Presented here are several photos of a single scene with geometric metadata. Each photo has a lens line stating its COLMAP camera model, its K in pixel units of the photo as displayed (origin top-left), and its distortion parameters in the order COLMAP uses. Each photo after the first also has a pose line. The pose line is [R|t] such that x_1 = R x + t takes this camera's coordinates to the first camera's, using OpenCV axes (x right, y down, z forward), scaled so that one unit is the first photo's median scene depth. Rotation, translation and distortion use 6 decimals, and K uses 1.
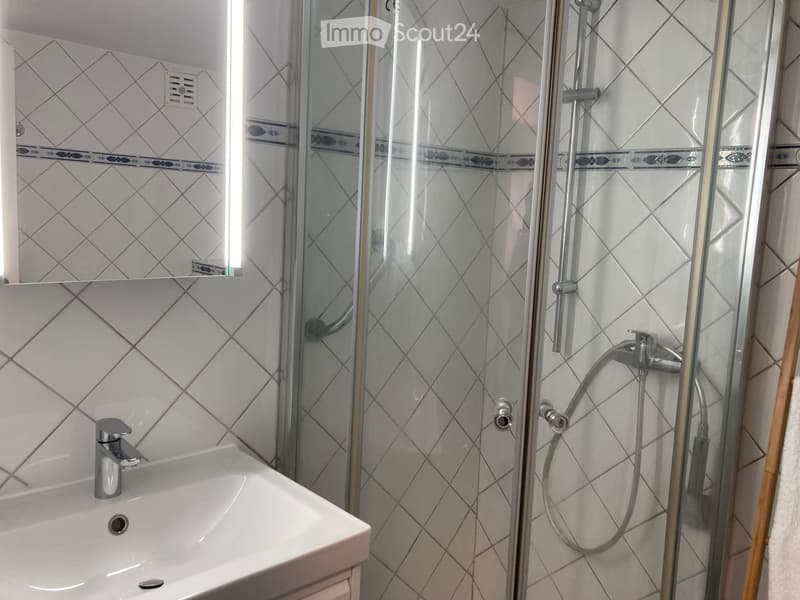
lens RADIAL K [[677.4, 0, 402.5], [0, 677.4, 296.7], [0, 0, 1]] dist [0.046308, -0.042236]
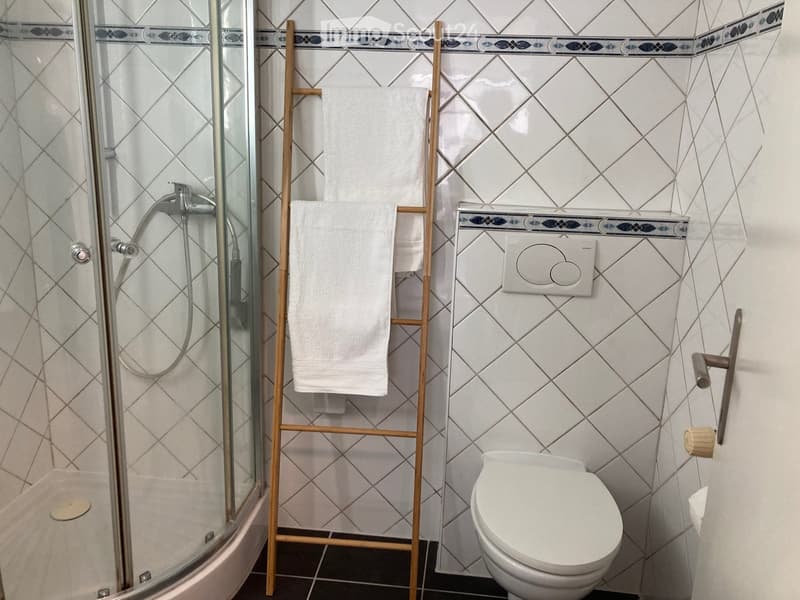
lens RADIAL K [[677.4, 0, 401.1], [0, 677.4, 297.2], [0, 0, 1]] dist [0.046308, -0.042236]
pose [[0.776167, -0.176189, 0.605411, -0.114301], [0.077869, 0.979601, 0.185254, 0.054084], [-0.625701, -0.096646, 0.774053, -0.211263]]
